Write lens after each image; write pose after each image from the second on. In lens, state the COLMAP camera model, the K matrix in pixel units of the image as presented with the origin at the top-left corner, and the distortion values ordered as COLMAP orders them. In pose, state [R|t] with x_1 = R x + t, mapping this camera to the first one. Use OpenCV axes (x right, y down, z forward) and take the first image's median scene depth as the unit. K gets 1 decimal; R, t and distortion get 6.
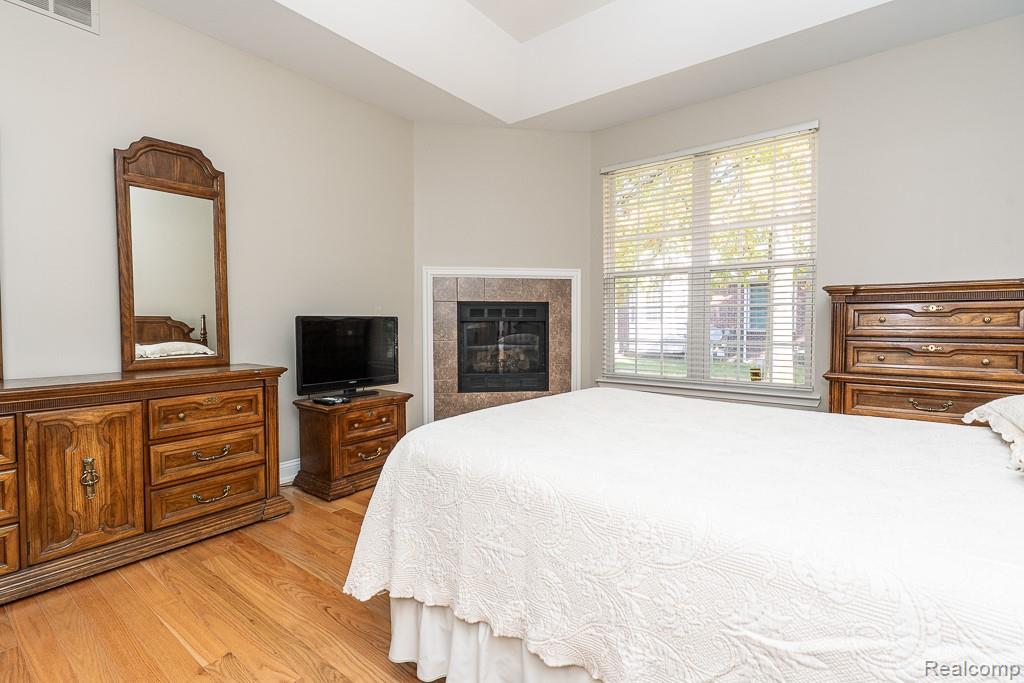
lens RADIAL K [[478.2, 0, 509.2], [0, 478.2, 326.8], [0, 0, 1]] dist [-0.001217, -0.000129]
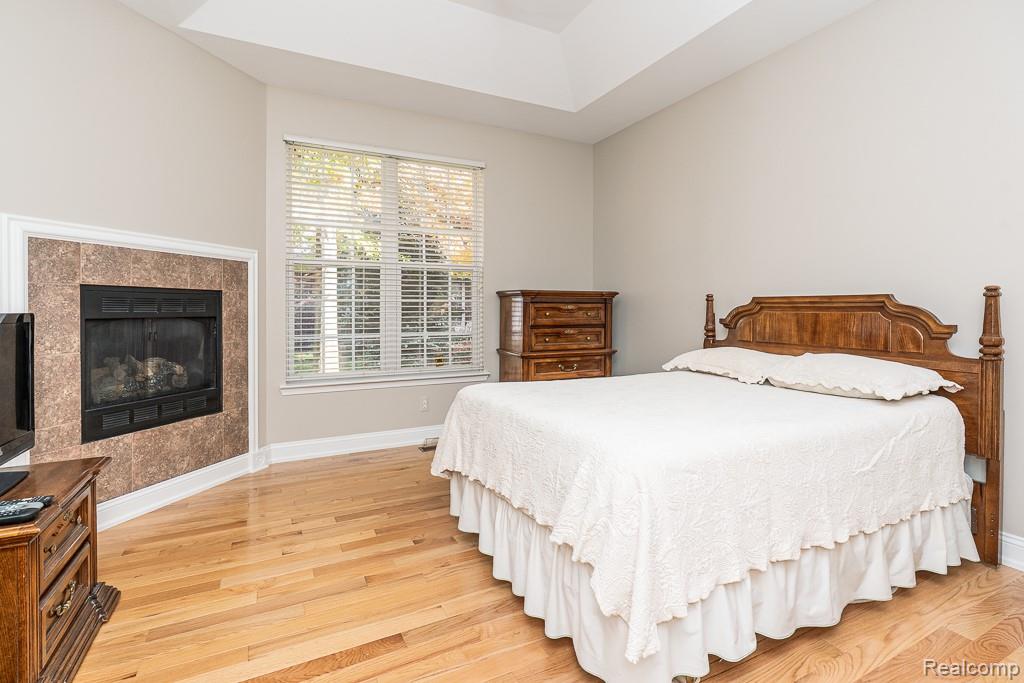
lens RADIAL K [[472.4, 0, 505.2], [0, 472.4, 307.3], [0, 0, 1]] dist [-0.002525, -0.000188]
pose [[0.432574, 0.012621, 0.901510, -0.388205], [0.013143, 0.999707, -0.020302, -0.005508], [-0.901502, 0.020631, 0.432282, 0.296121]]
